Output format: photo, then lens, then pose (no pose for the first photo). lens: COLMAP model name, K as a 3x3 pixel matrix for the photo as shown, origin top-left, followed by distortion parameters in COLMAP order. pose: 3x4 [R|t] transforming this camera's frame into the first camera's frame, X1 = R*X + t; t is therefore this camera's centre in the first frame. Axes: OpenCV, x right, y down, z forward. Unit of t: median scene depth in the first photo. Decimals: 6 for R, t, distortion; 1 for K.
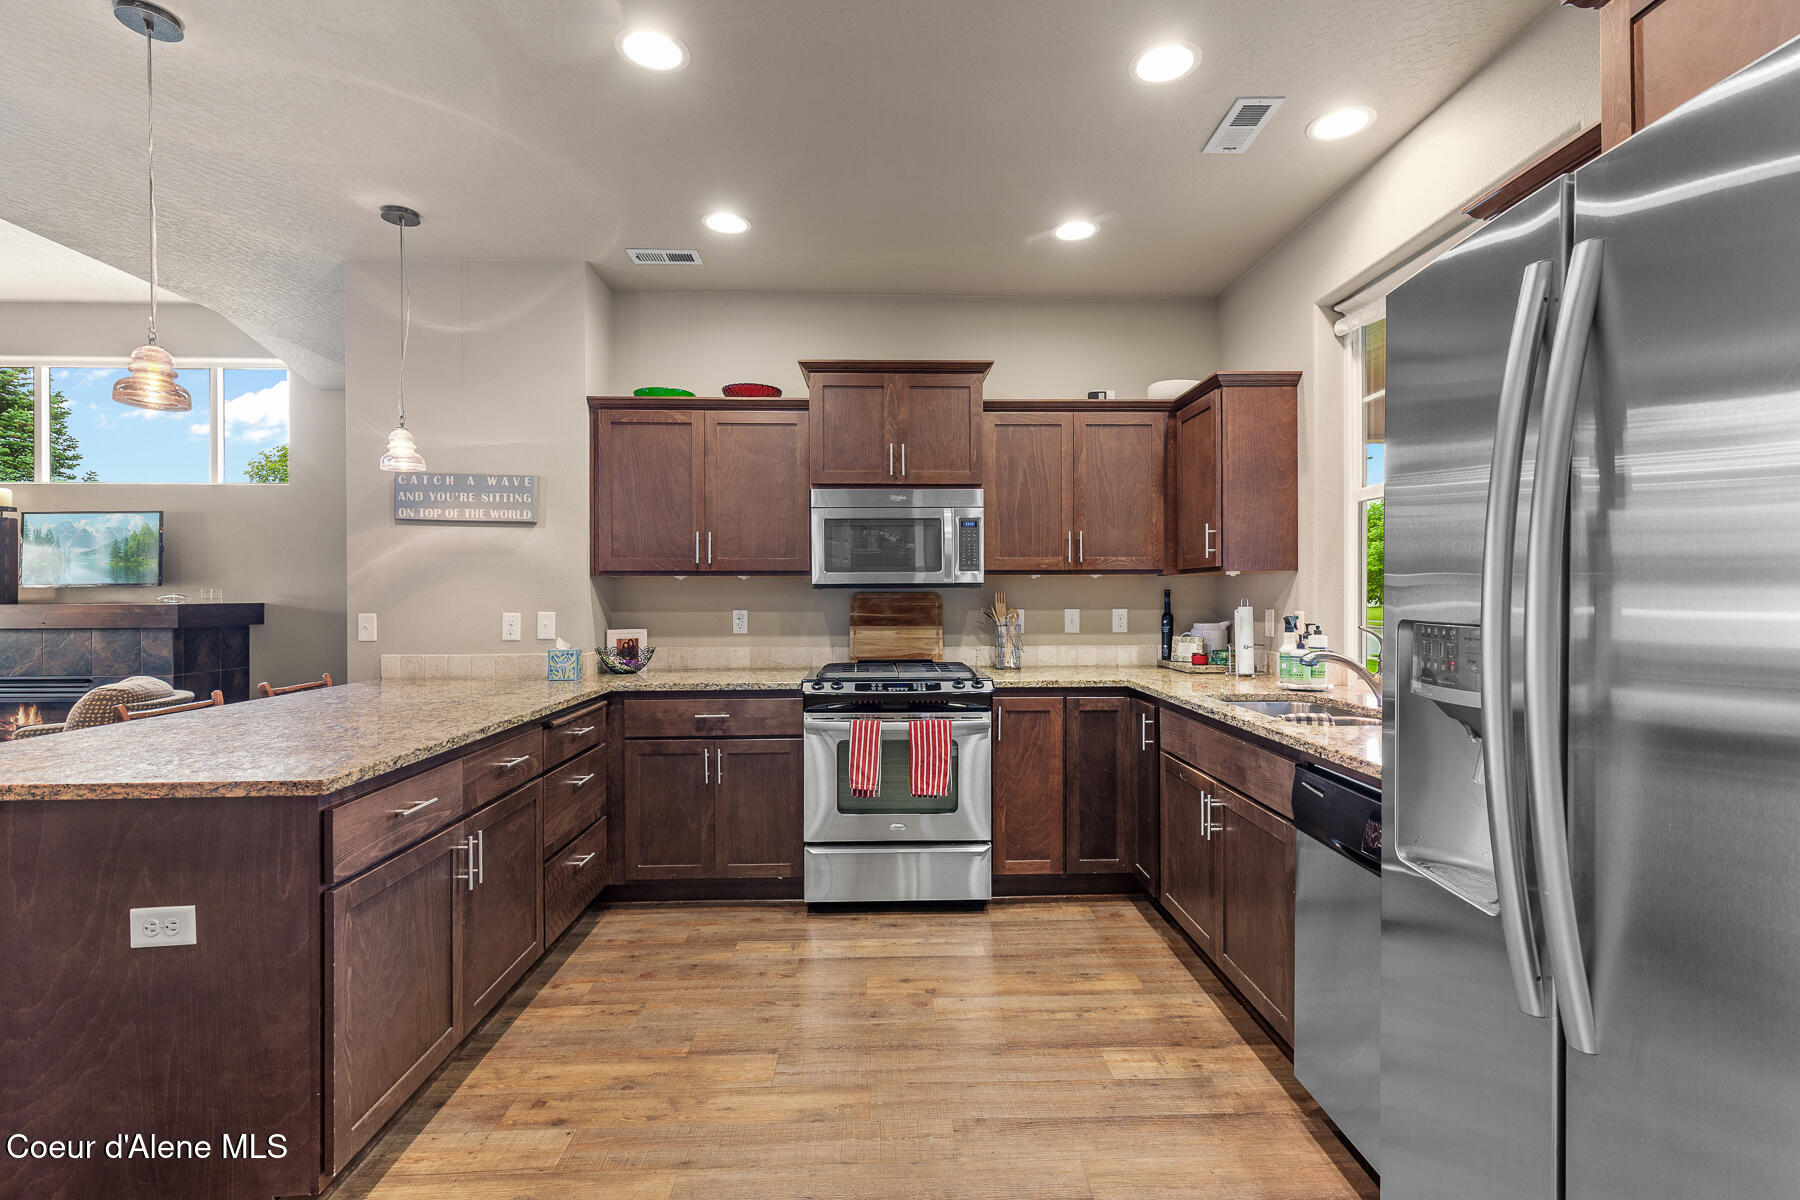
lens RADIAL K [[810.3, 0, 900.4], [0, 810.3, 601.3], [0, 0, 1]] dist [0.004209, -0.000293]
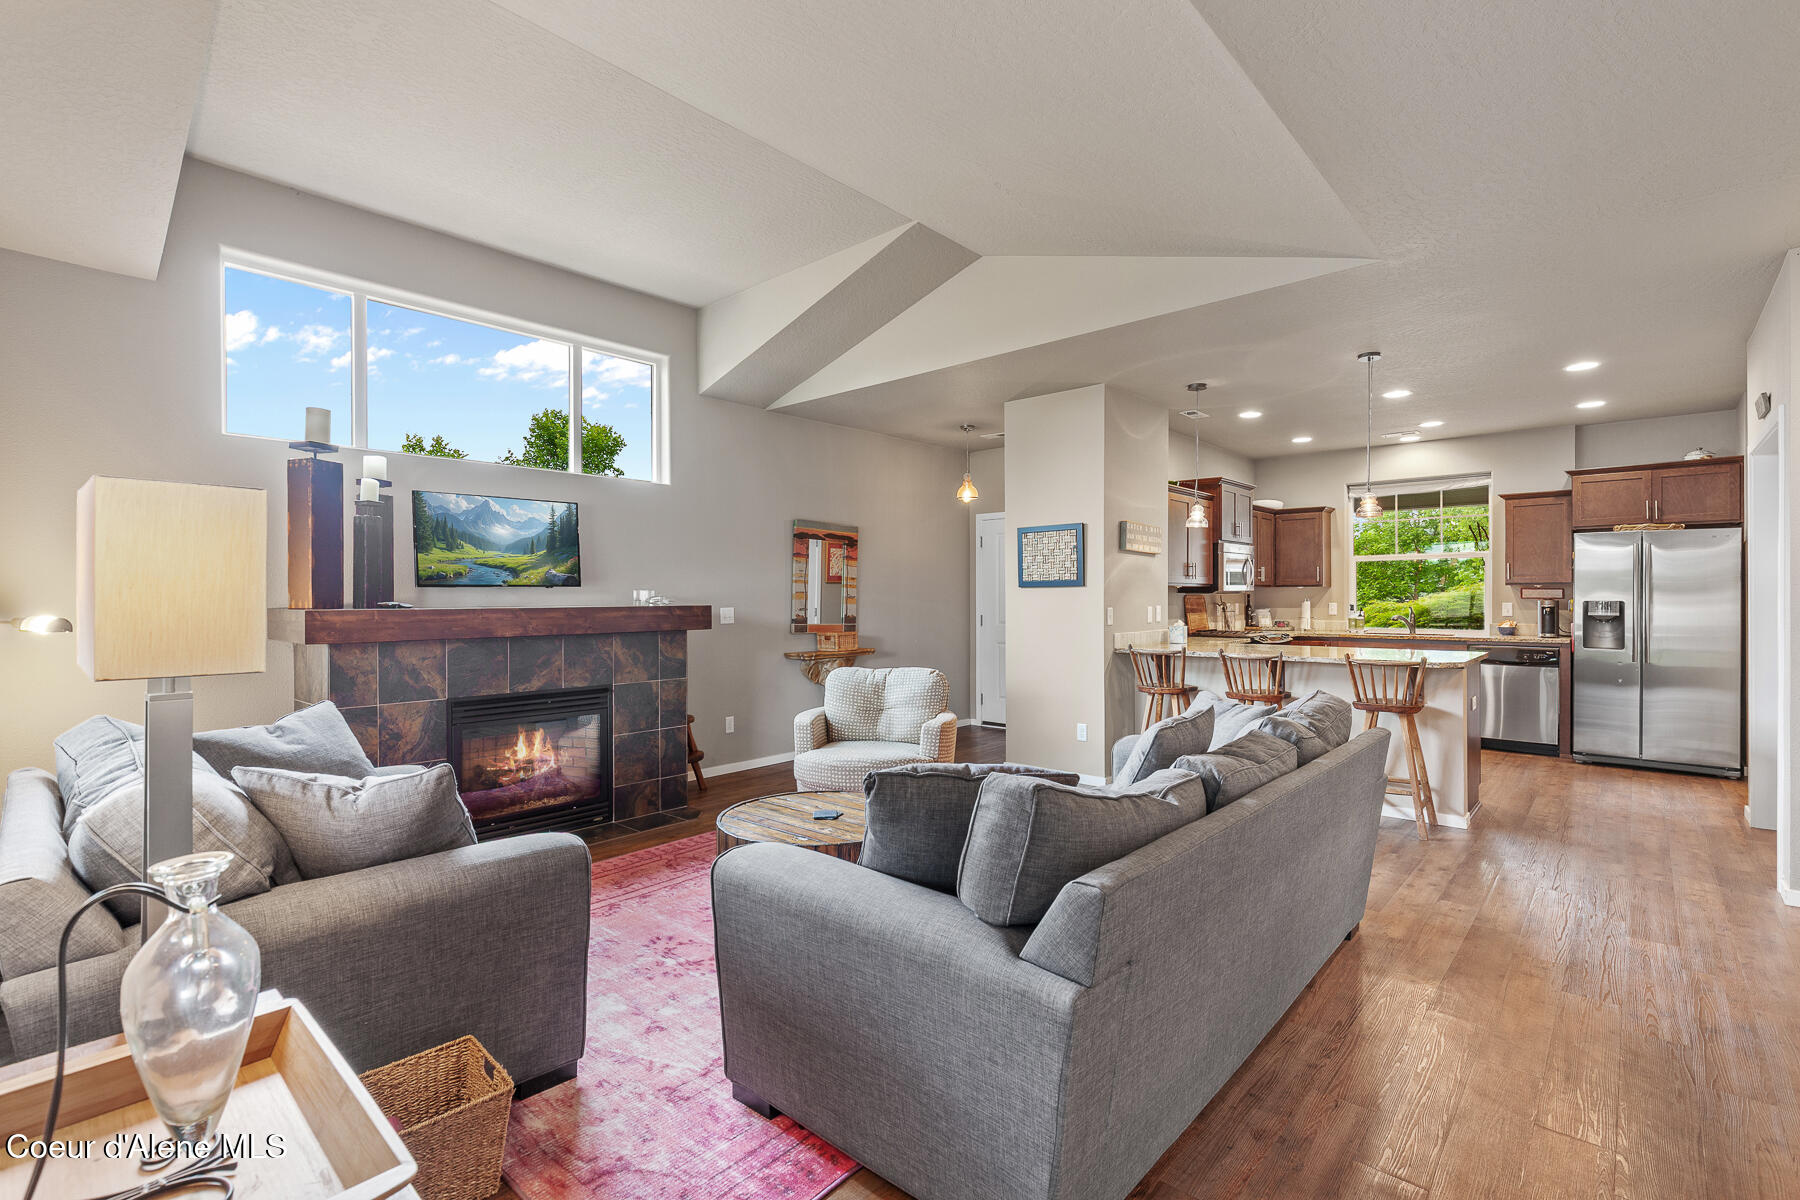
lens RADIAL K [[810.3, 0, 899.8], [0, 810.3, 597.6], [0, 0, 1]] dist [0.004209, -0.000293]
pose [[0.690752, -0.003348, 0.723084, -1.410196], [0.007141, 0.999972, -0.002191, -0.005358], [-0.723057, 0.006677, 0.690756, 0.151173]]
